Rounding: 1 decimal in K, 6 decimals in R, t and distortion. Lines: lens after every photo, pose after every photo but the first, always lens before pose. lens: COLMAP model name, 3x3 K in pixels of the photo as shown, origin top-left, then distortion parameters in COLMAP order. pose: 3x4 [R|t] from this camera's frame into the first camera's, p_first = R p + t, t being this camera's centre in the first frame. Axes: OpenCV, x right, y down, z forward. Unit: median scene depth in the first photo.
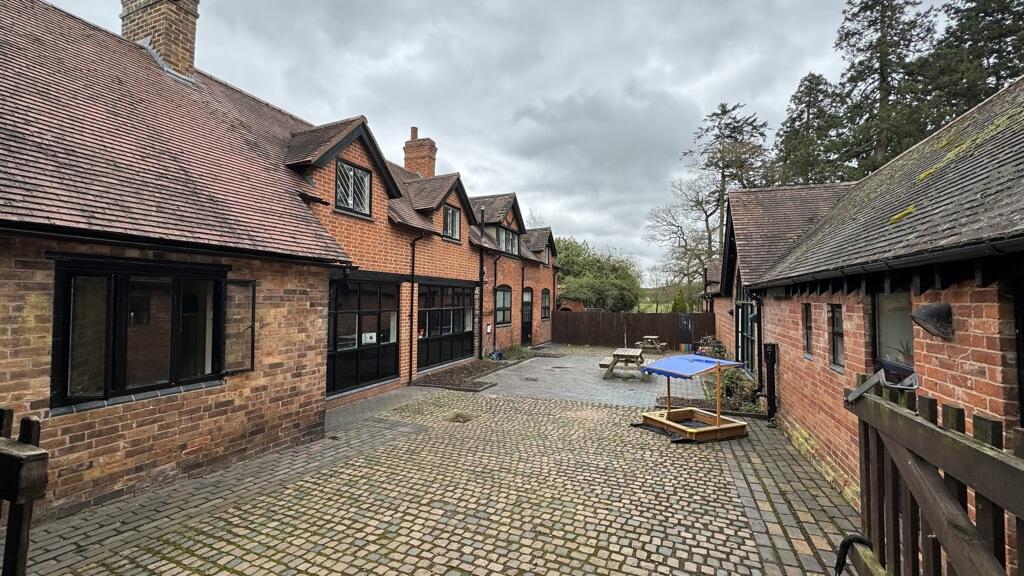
lens RADIAL K [[407.5, 0, 512.0], [0, 407.5, 288.0], [0, 0, 1]] dist [-0.006162, 0.000054]
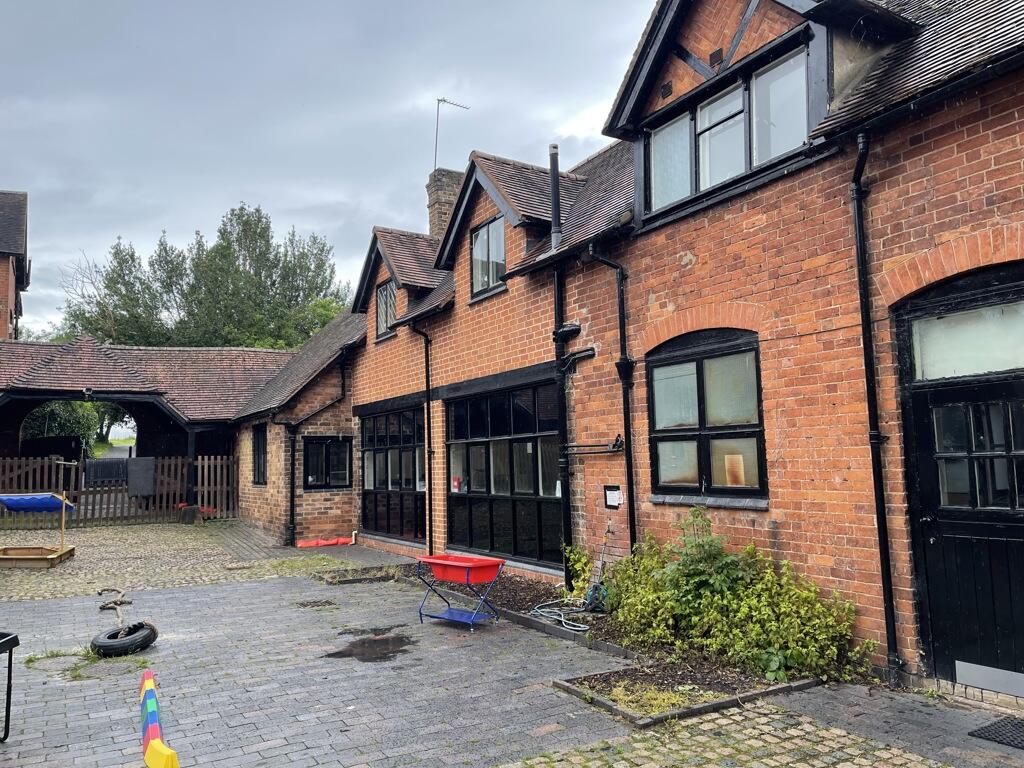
lens RADIAL K [[769.7, 0, 514.3], [0, 769.7, 387.5], [0, 0, 1]] dist [0.080662, -0.129616]
pose [[-0.619896, -0.045357, -0.783372, 0.546577], [0.062960, 0.992234, -0.107272, 0.090939], [0.782154, -0.115819, -0.612226, 1.613227]]
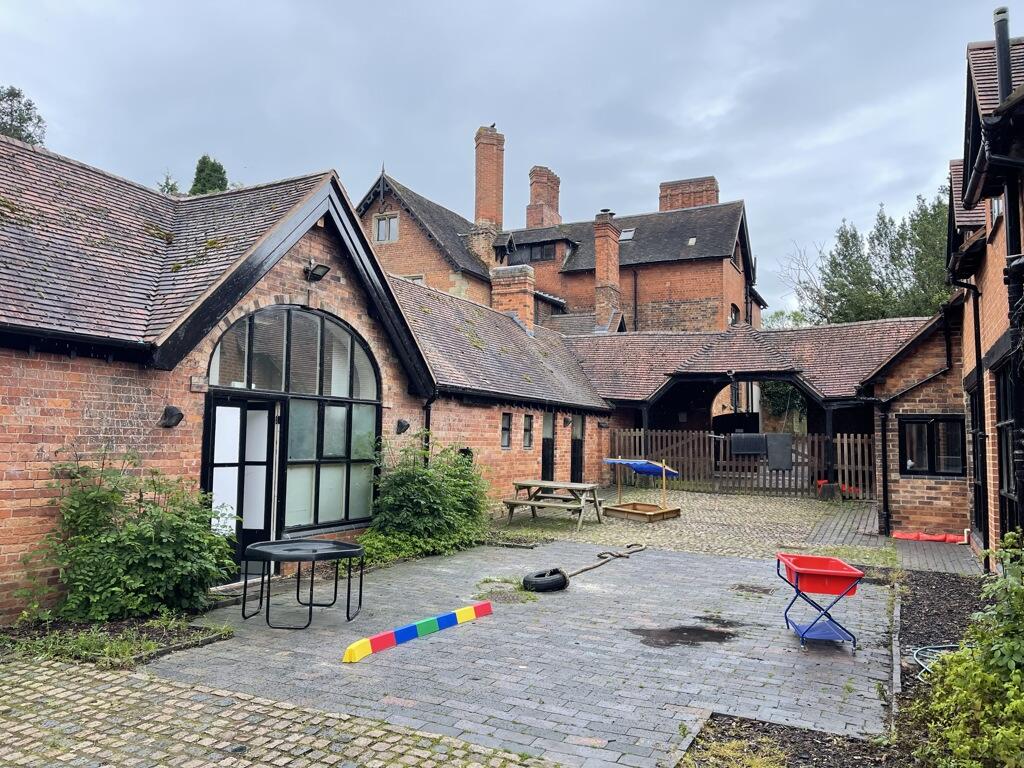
lens RADIAL K [[769.7, 0, 514.3], [0, 769.7, 387.5], [0, 0, 1]] dist [0.080662, -0.129616]
pose [[-0.996399, 0.002802, 0.084737, 0.230834], [-0.006354, 0.994175, -0.107594, 0.098761], [-0.084545, -0.107745, -0.990577, 1.732066]]
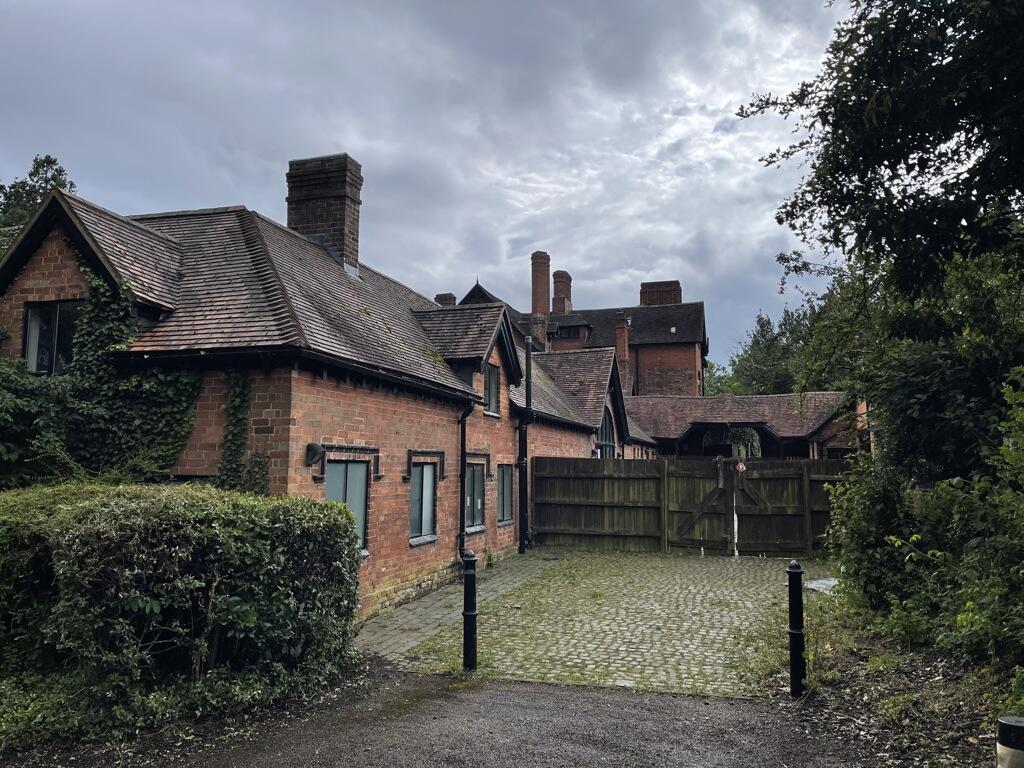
lens RADIAL K [[769.7, 0, 514.3], [0, 769.7, 387.5], [0, 0, 1]] dist [0.080662, -0.129616]
pose [[-0.997614, 0.002278, -0.069007, 0.873360], [0.011775, 0.990426, -0.137539, 0.143525], [0.068033, -0.138023, -0.988090, 2.836999]]
